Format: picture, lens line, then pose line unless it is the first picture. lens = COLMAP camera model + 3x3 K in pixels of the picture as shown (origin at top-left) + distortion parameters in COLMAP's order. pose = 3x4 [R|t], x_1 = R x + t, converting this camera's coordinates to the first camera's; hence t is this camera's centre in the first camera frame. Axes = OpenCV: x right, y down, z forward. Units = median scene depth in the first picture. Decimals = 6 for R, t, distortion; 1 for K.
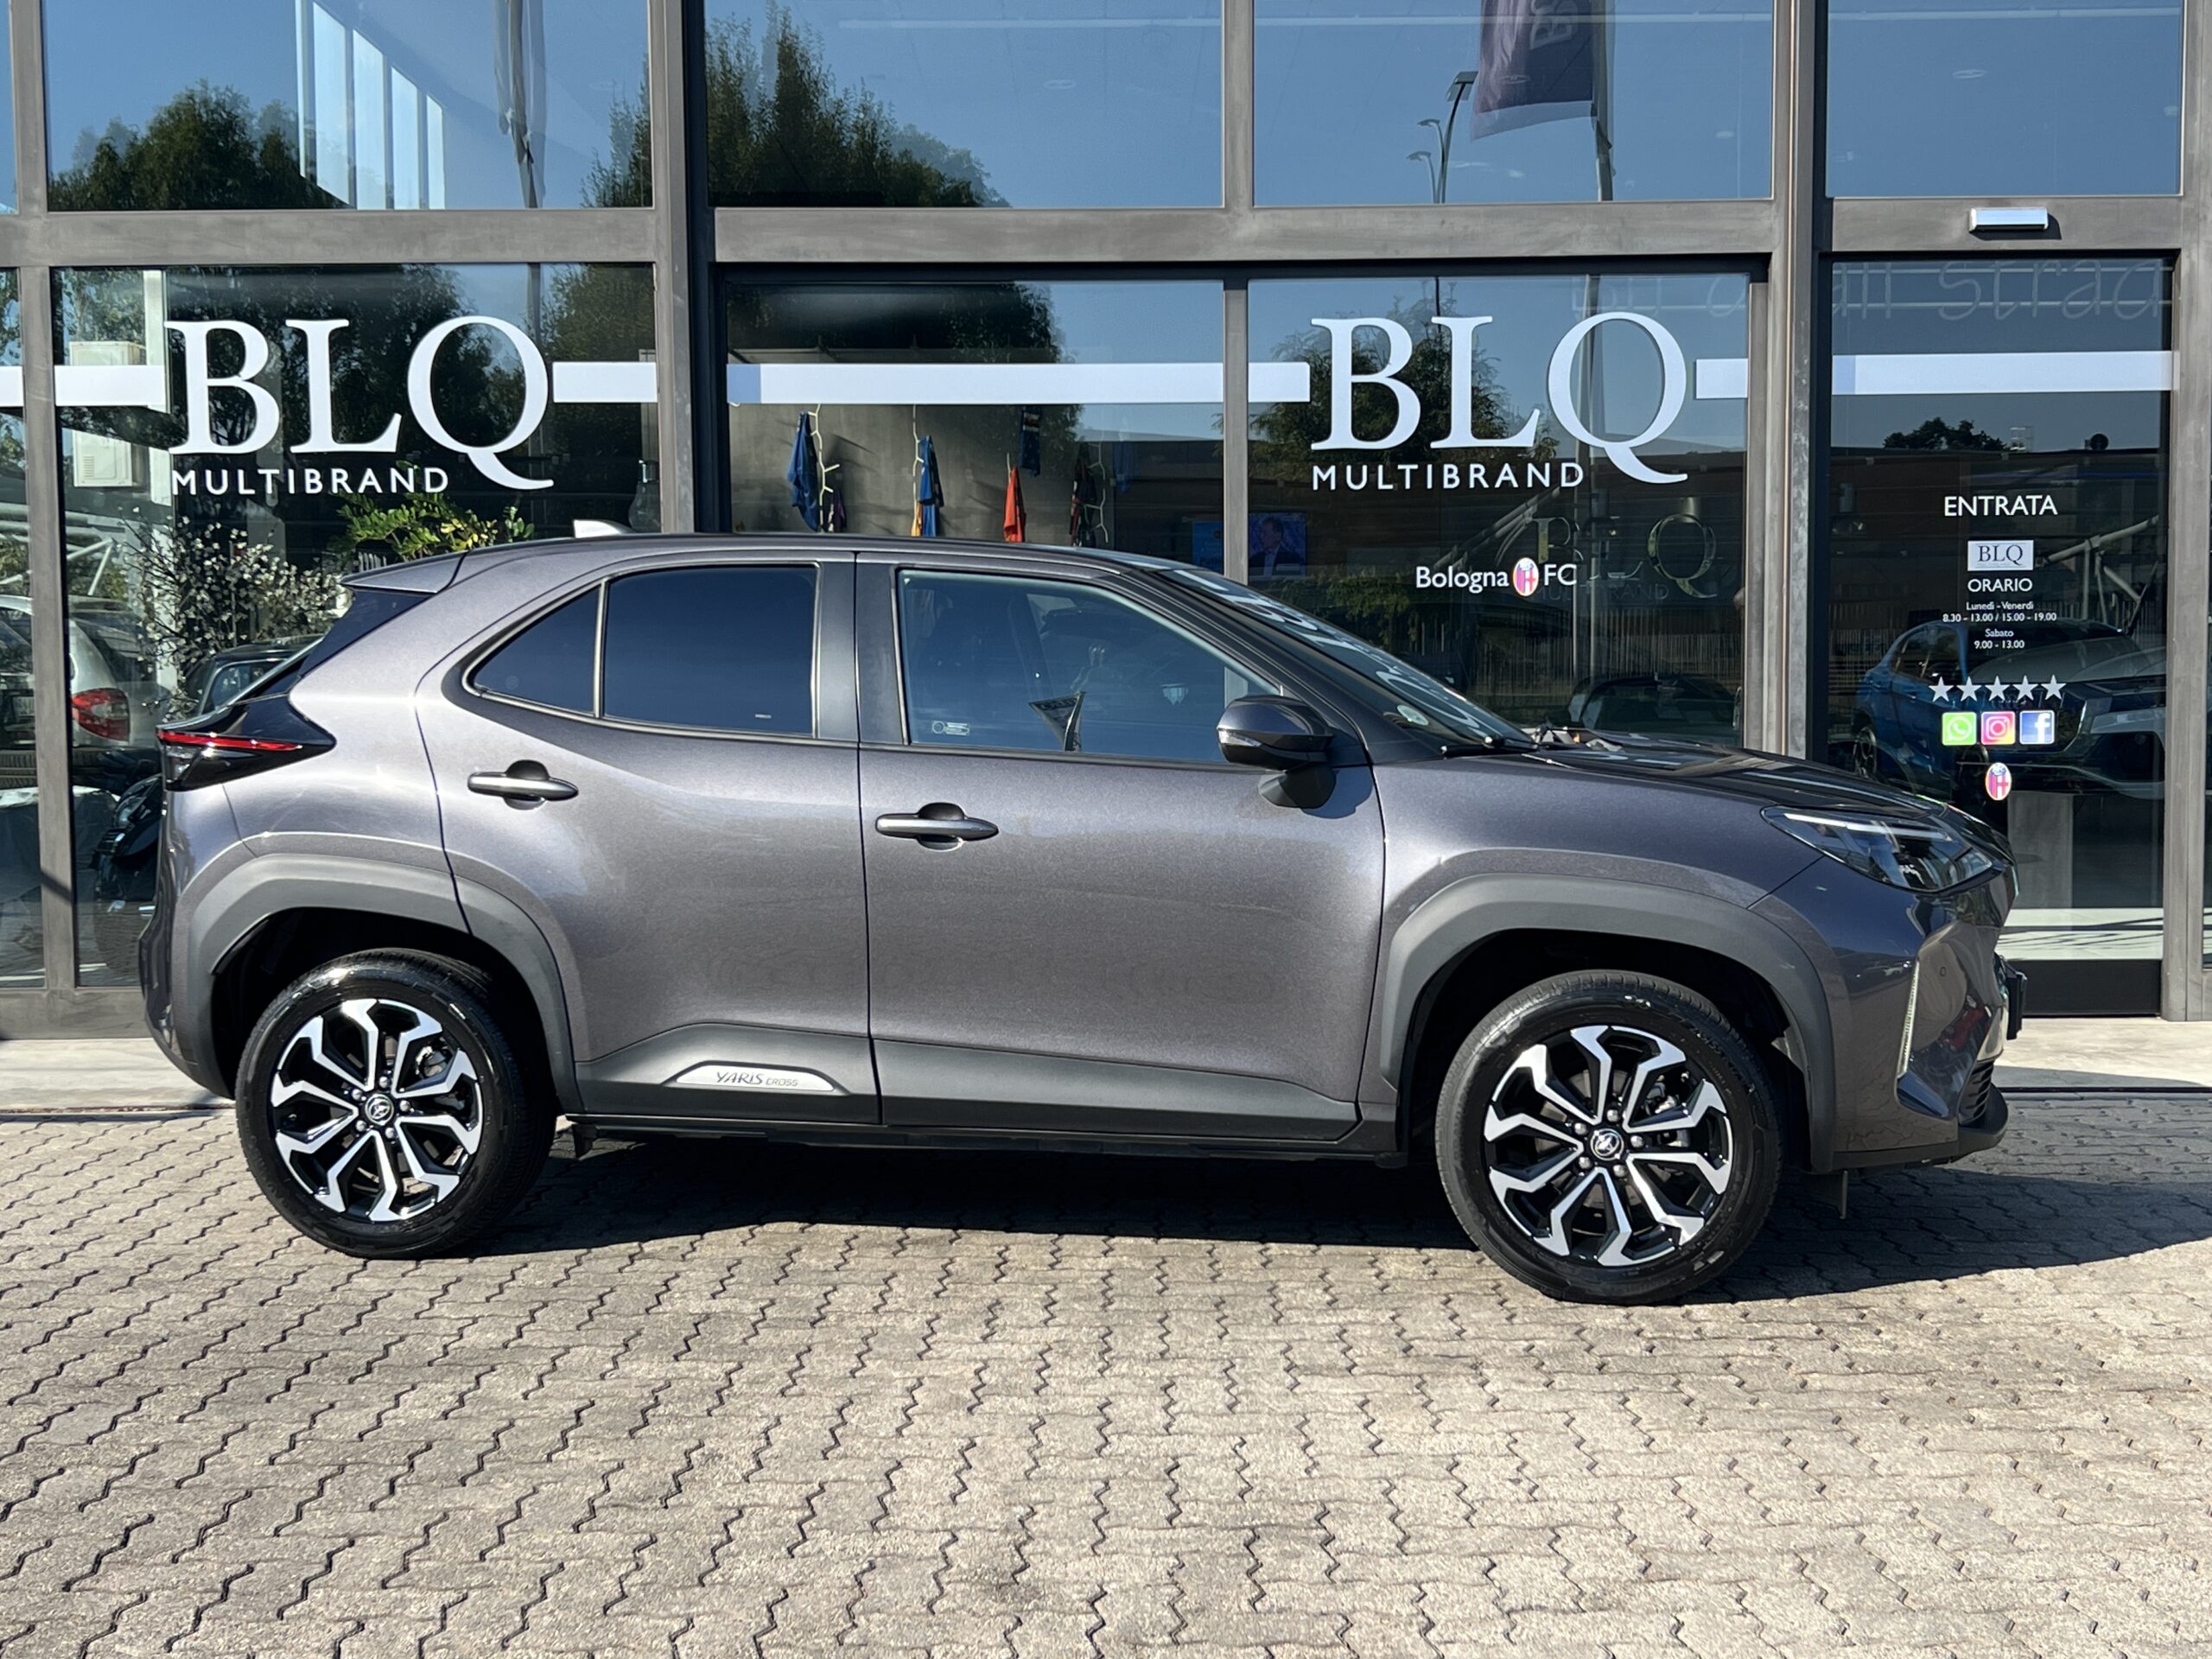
lens RADIAL K [[2693.2, 0, 1107.0], [0, 2693.2, 839.8], [0, 0, 1]] dist [0.135715, -0.348368]
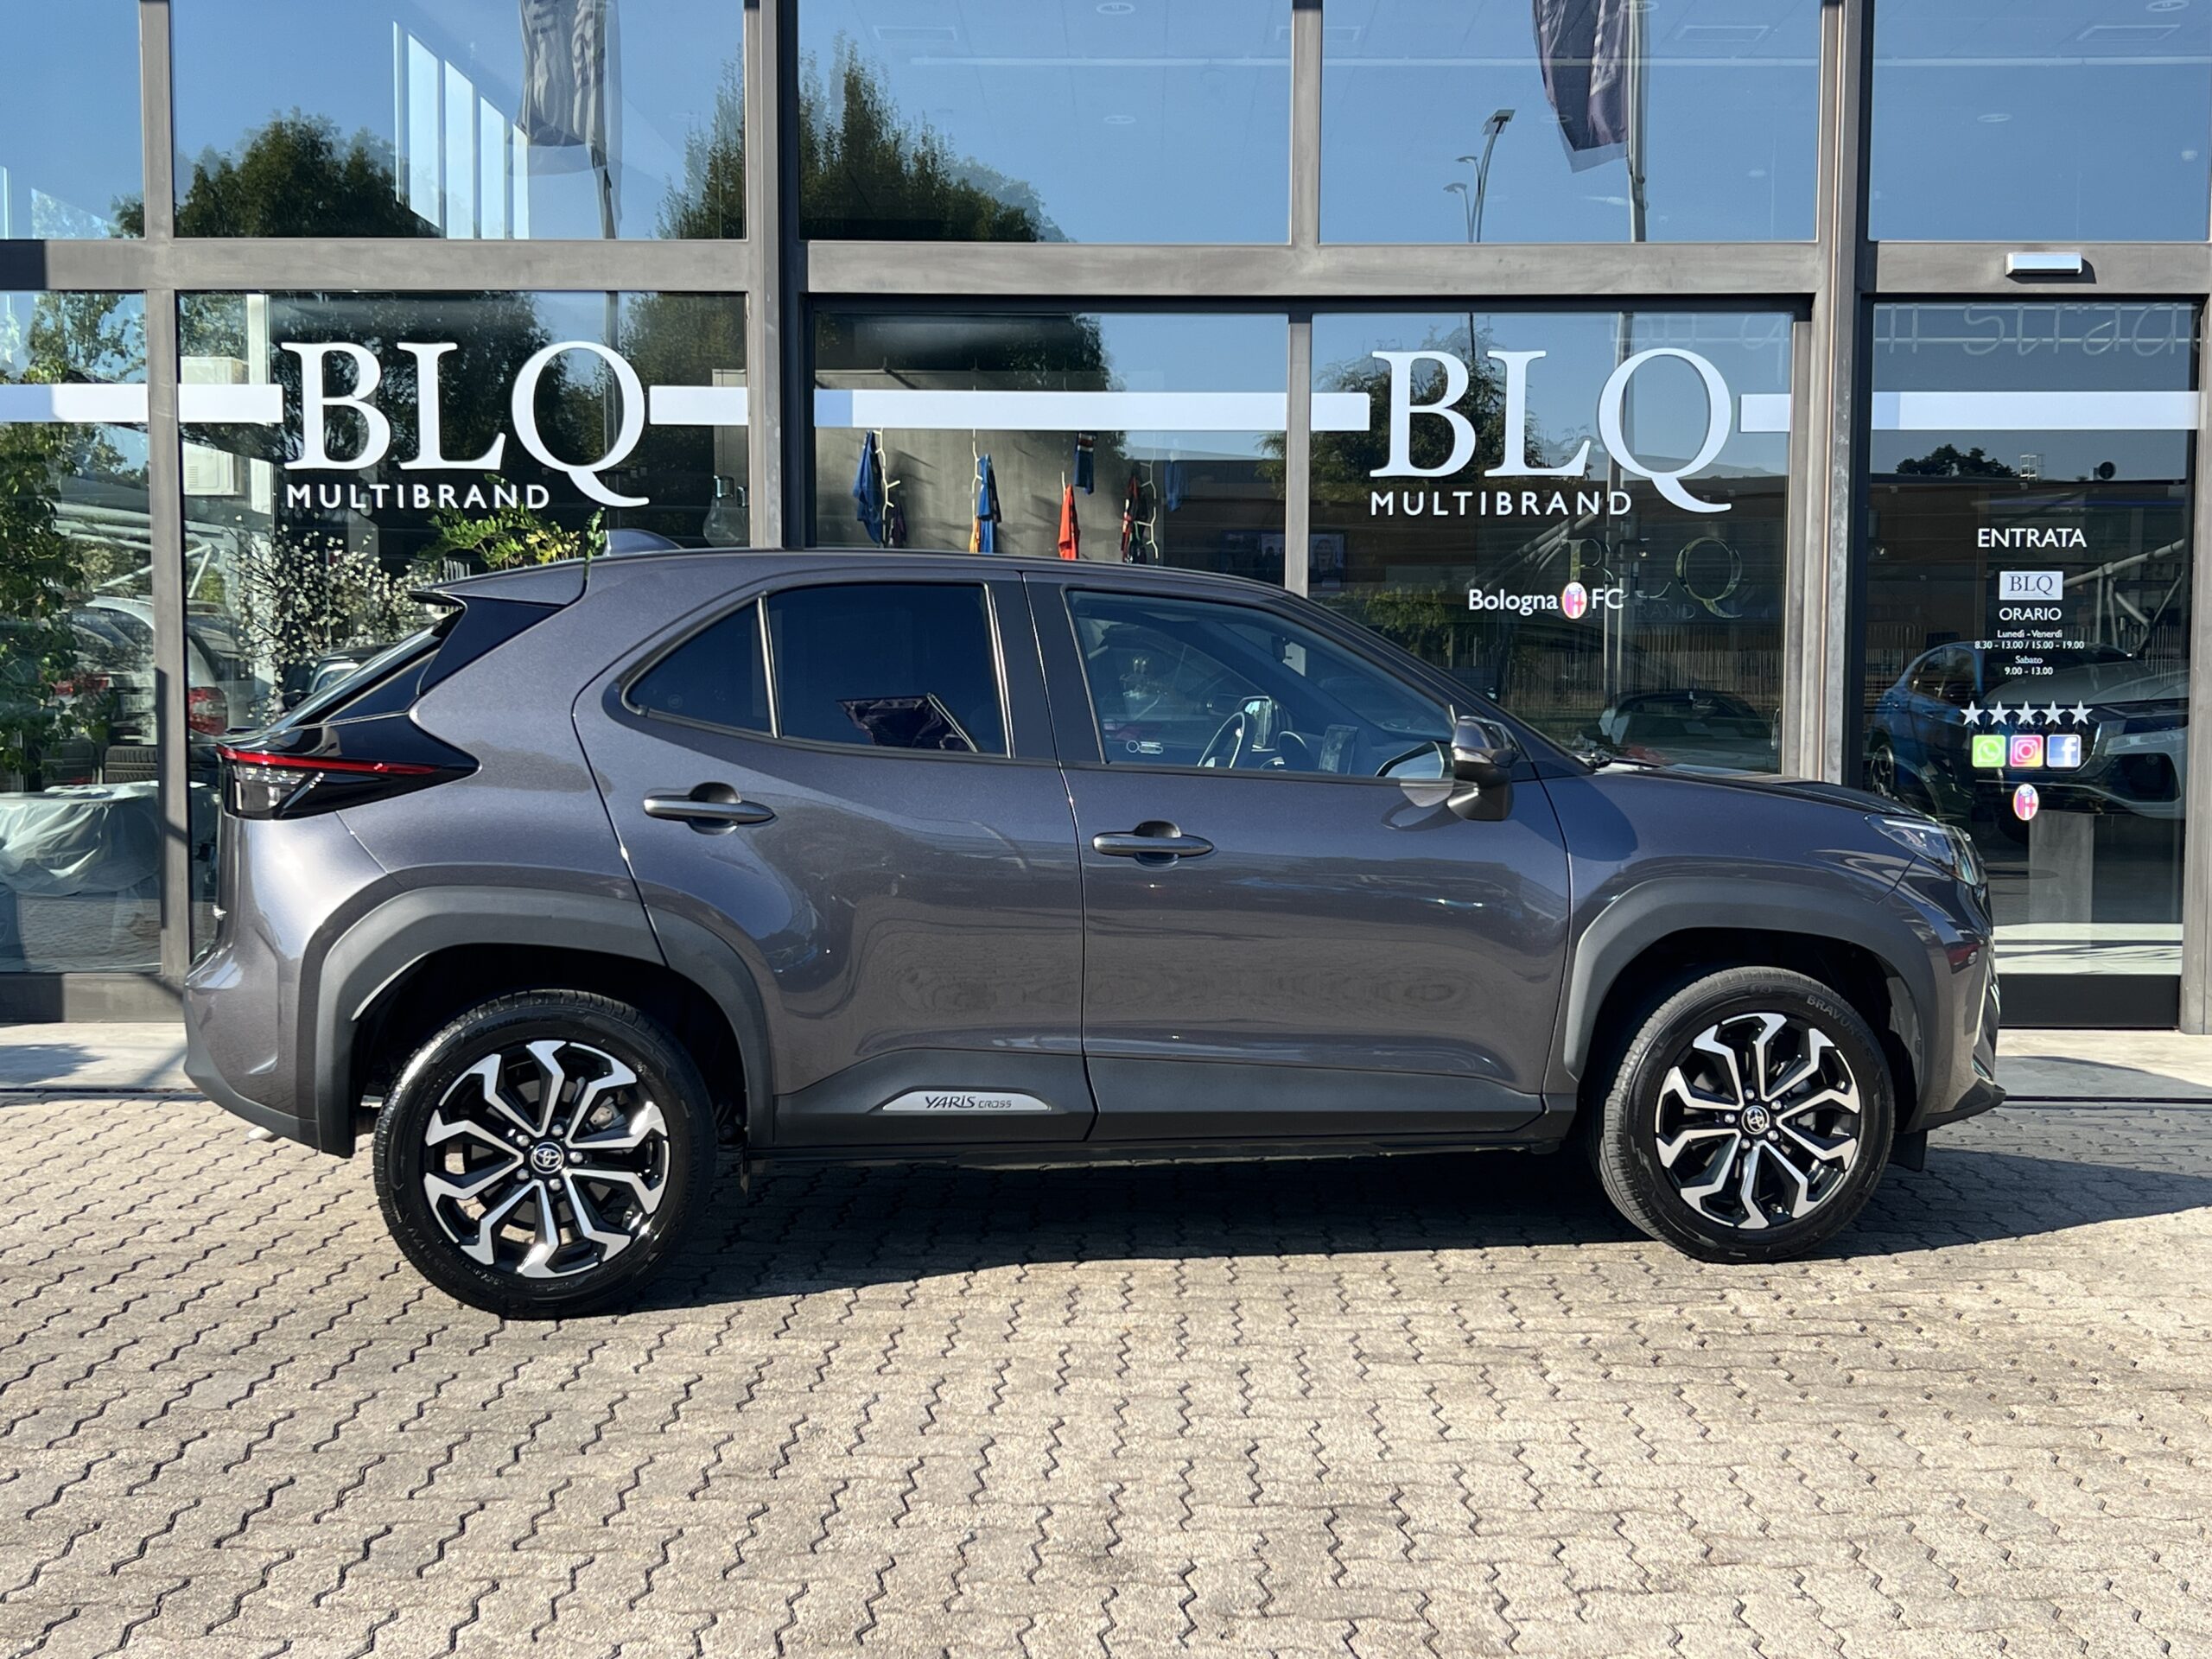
lens RADIAL K [[2586.2, 0, 1105.4], [0, 2586.2, 846.1], [0, 0, 1]] dist [0.130562, -0.335499]
pose [[0.999816, 0.013370, -0.013782, -0.018818], [-0.013340, 0.999908, 0.002311, -0.003813], [0.013811, -0.002126, 0.999902, -0.011007]]
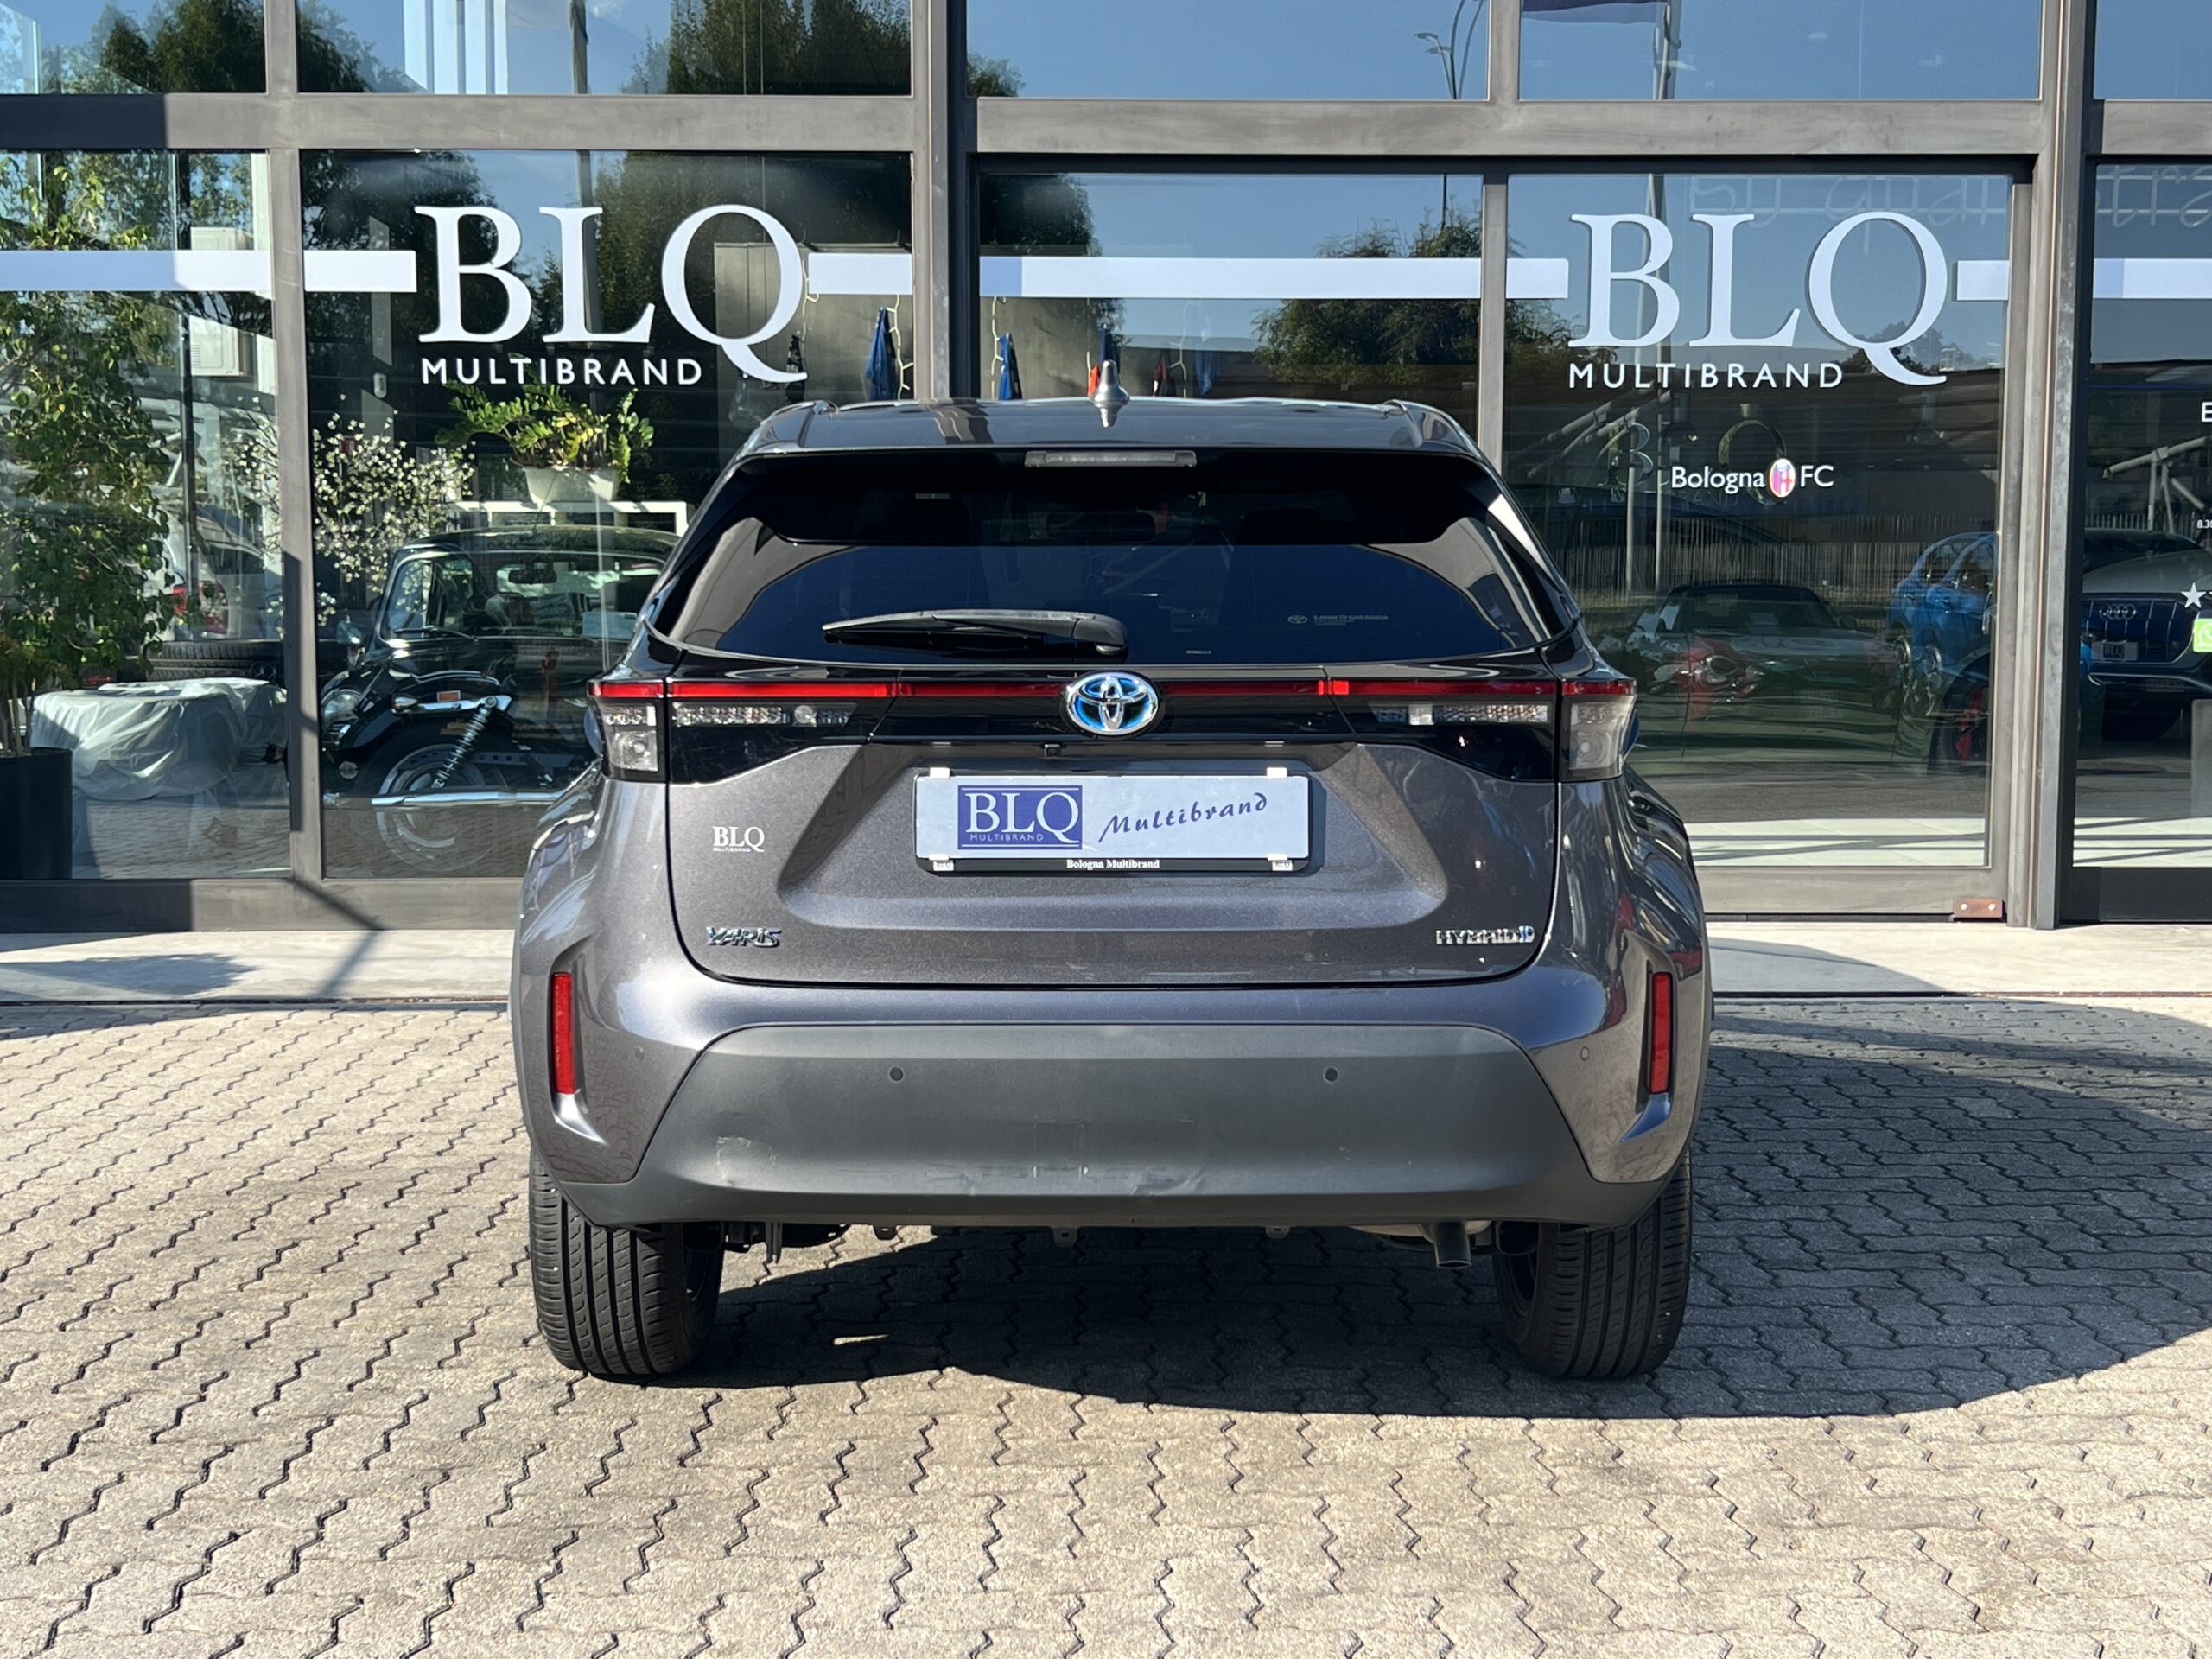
lens RADIAL K [[2710.1, 0, 1106.0], [0, 2710.1, 829.5], [0, 0, 1]] dist [0.131540, -0.359492]
pose [[0.999837, 0.007841, 0.016241, -0.183093], [-0.008331, 0.999505, 0.030342, 0.005630], [-0.015995, -0.030472, 0.999408, -0.004531]]
